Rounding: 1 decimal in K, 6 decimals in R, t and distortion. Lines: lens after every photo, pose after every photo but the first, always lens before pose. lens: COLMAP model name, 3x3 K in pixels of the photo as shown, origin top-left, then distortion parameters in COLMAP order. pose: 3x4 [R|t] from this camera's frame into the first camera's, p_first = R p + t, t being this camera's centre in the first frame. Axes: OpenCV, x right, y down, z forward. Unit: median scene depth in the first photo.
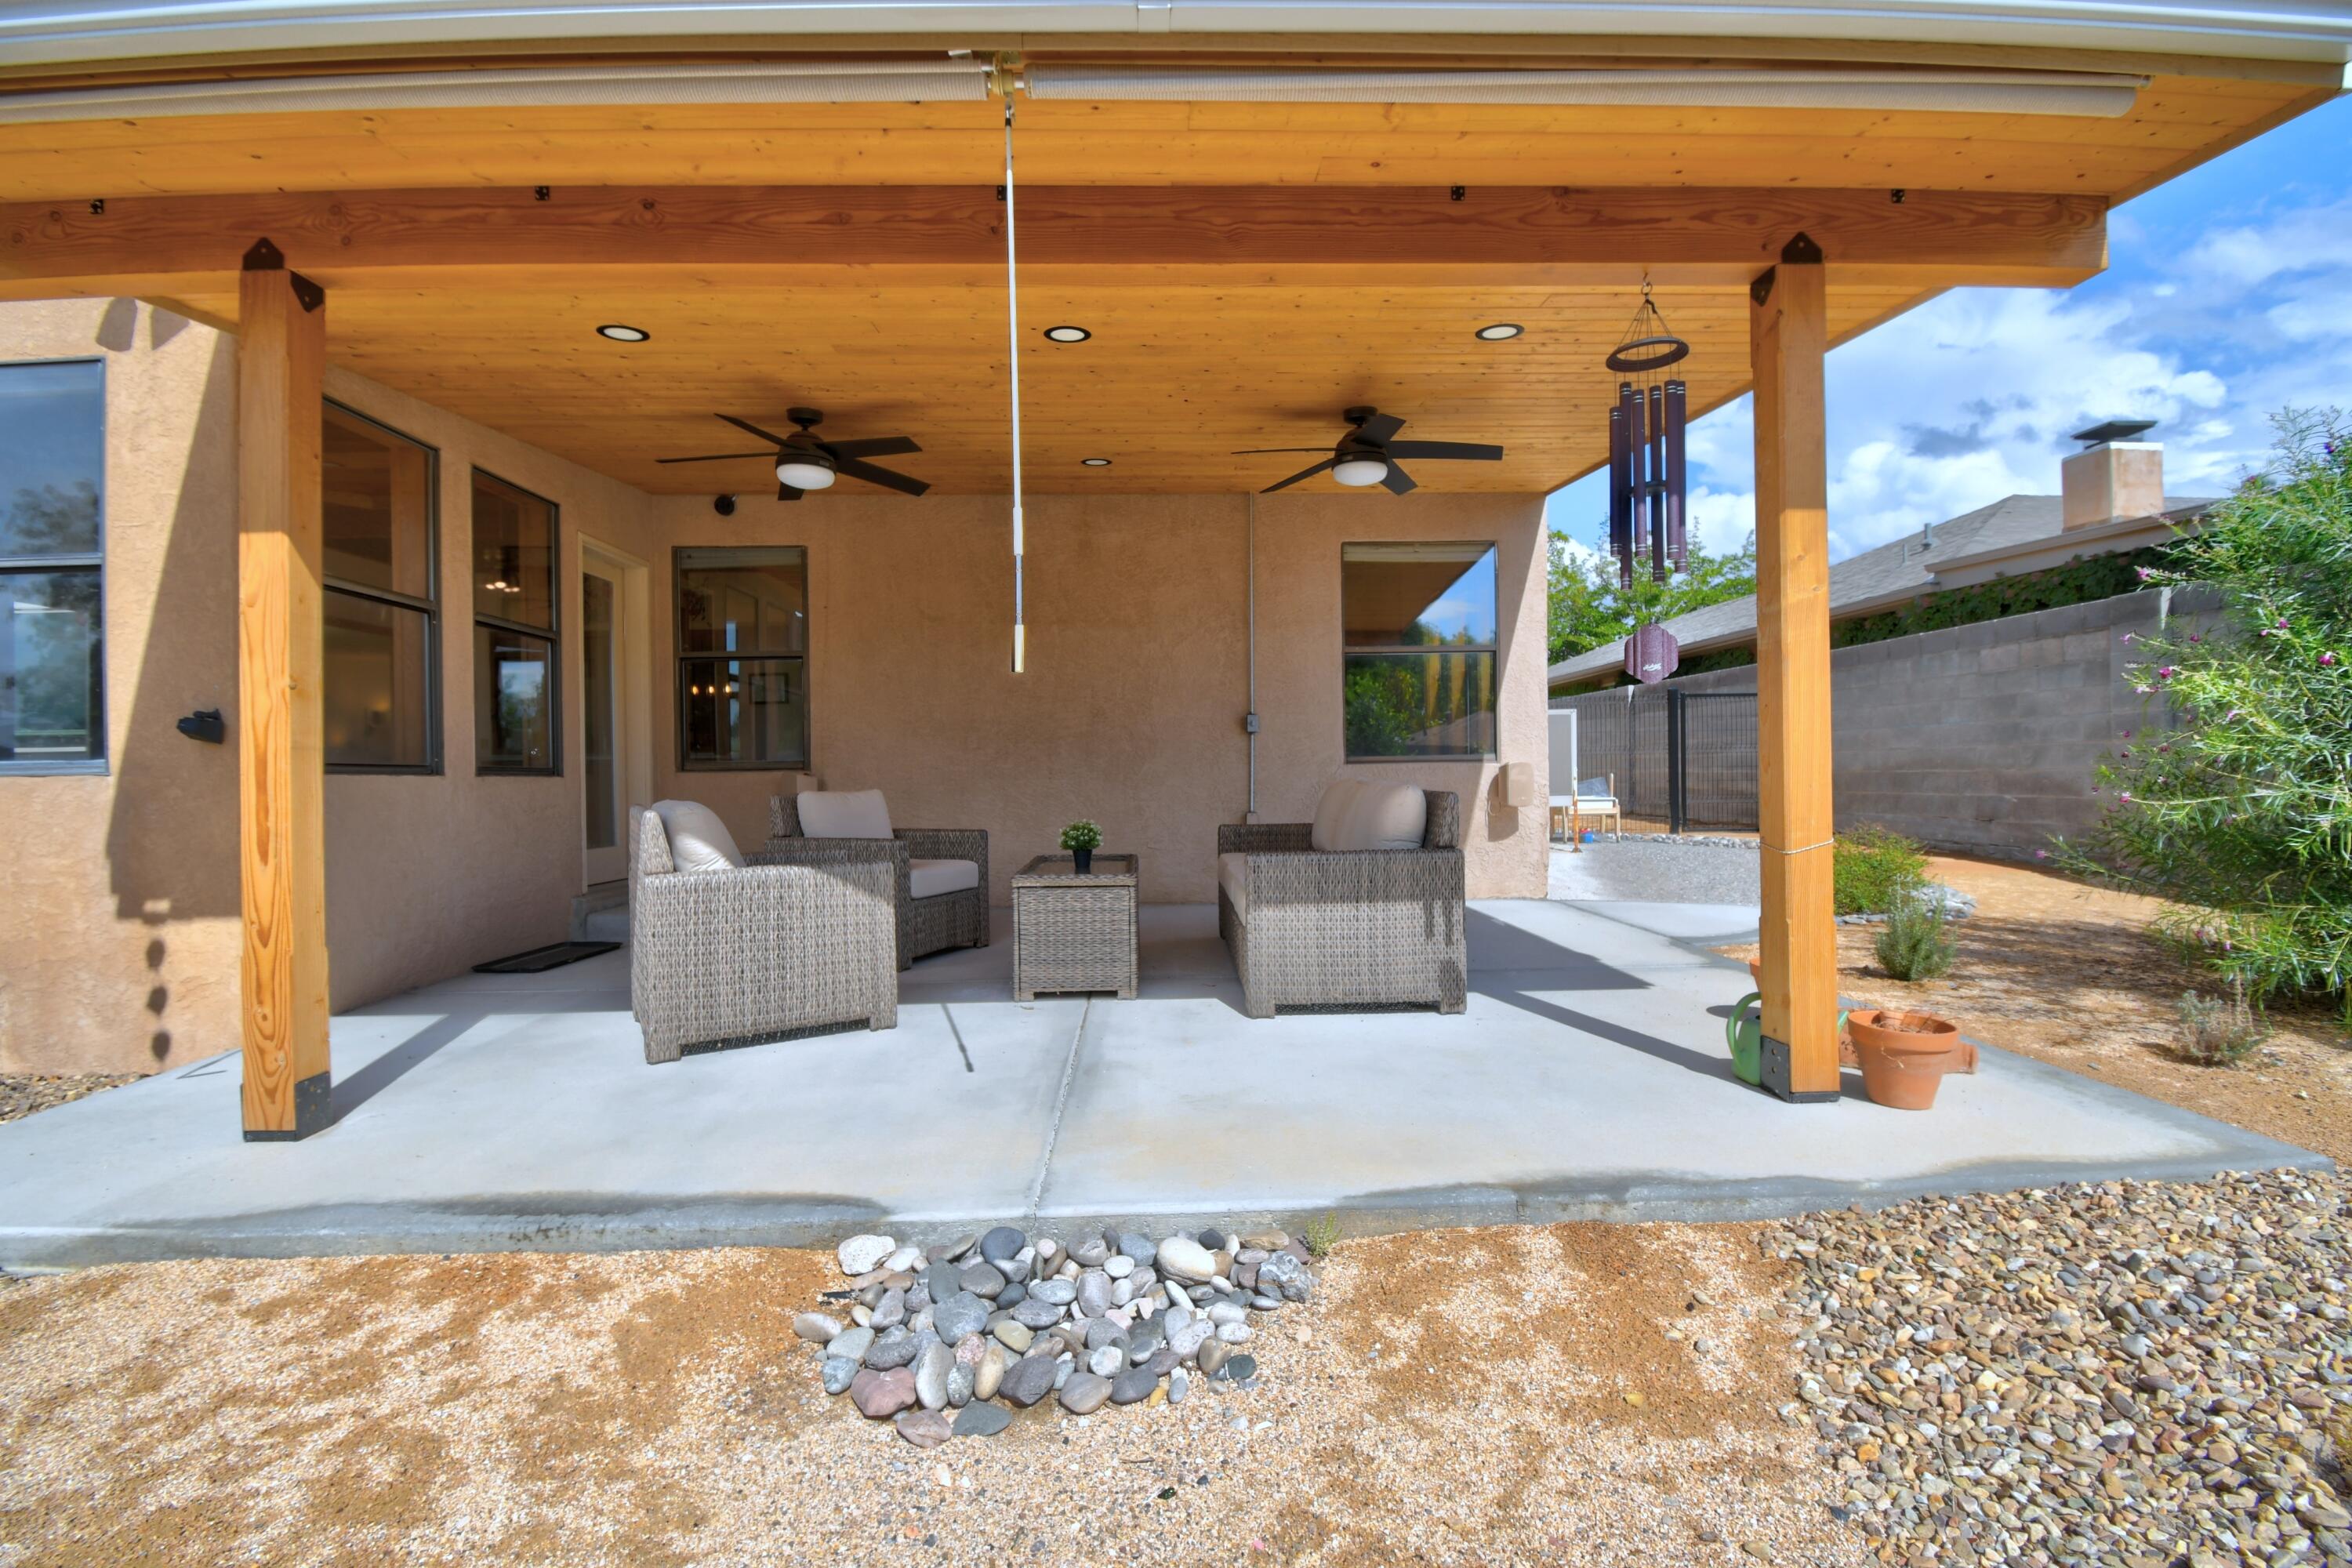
lens RADIAL K [[1040.0, 0, 1176.0], [0, 1040.0, 784.0], [0, 0, 1]] dist [0.001777, -0.010430]
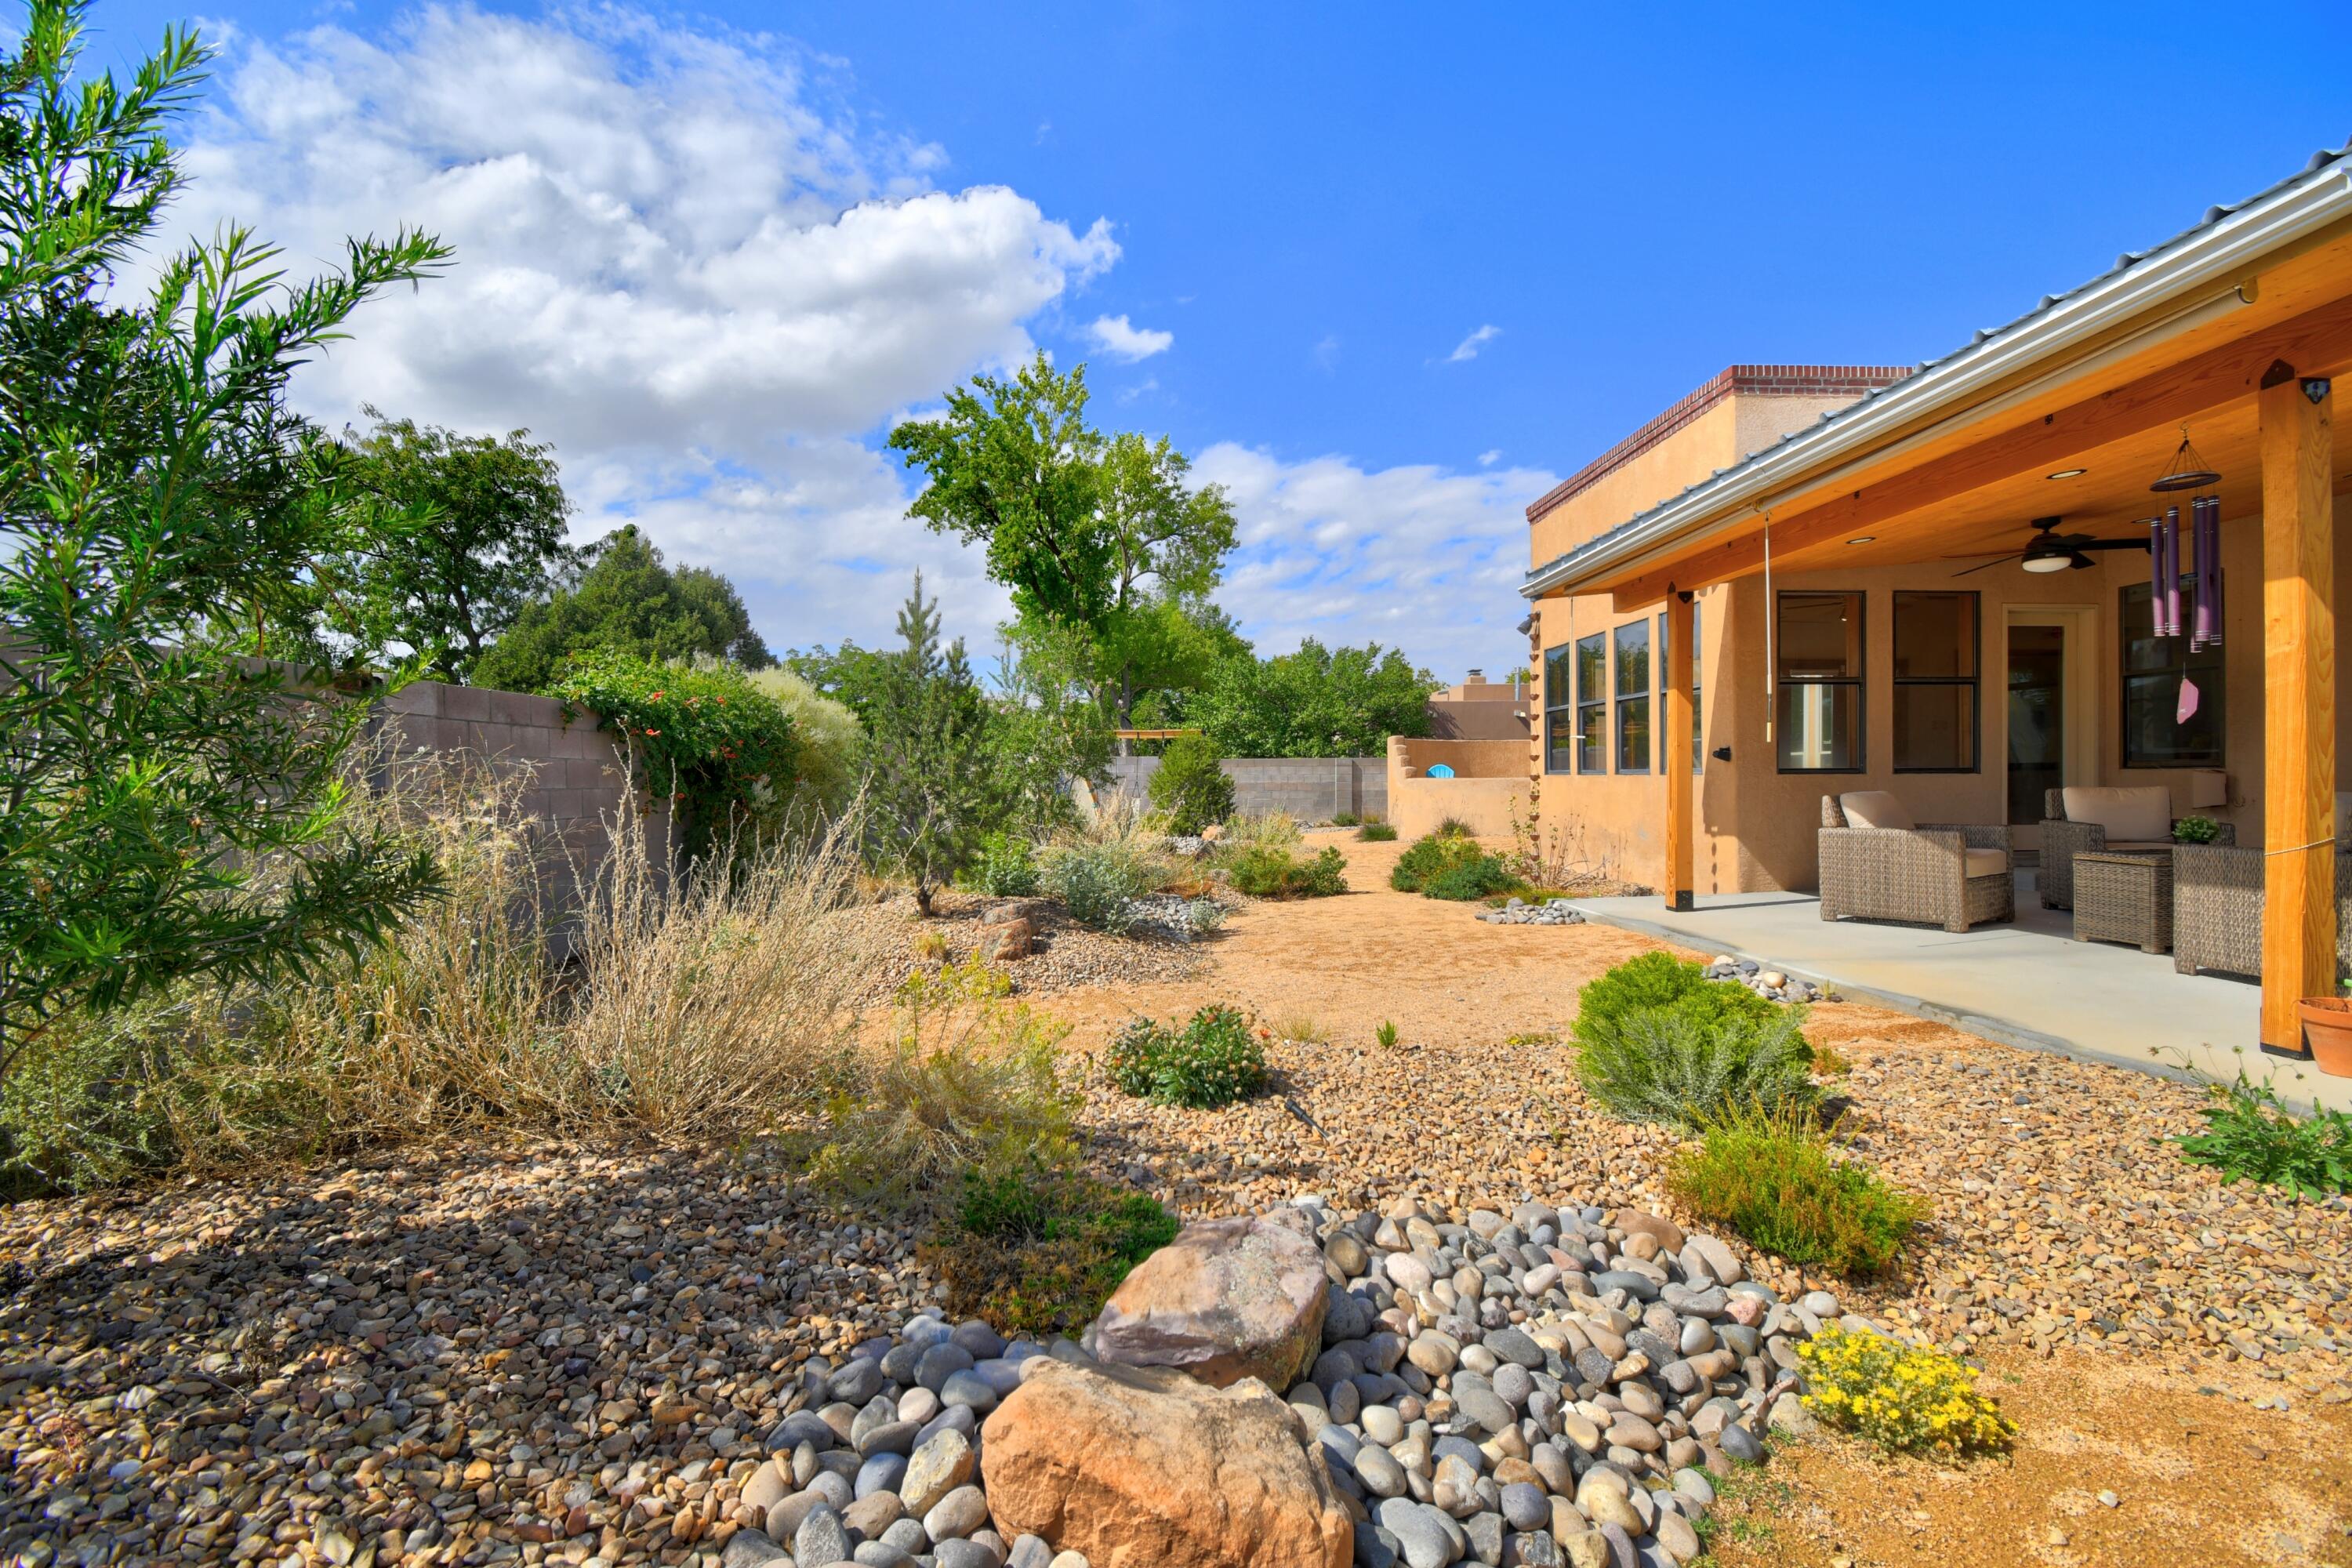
lens RADIAL K [[1040.0, 0, 1176.0], [0, 1040.0, 784.0], [0, 0, 1]] dist [0.001777, -0.010430]
pose [[0.005340, 0.020896, -0.999767, 1.389821], [-0.000657, 0.999782, 0.020892, -0.034584], [0.999986, 0.000545, 0.005353, -0.252559]]
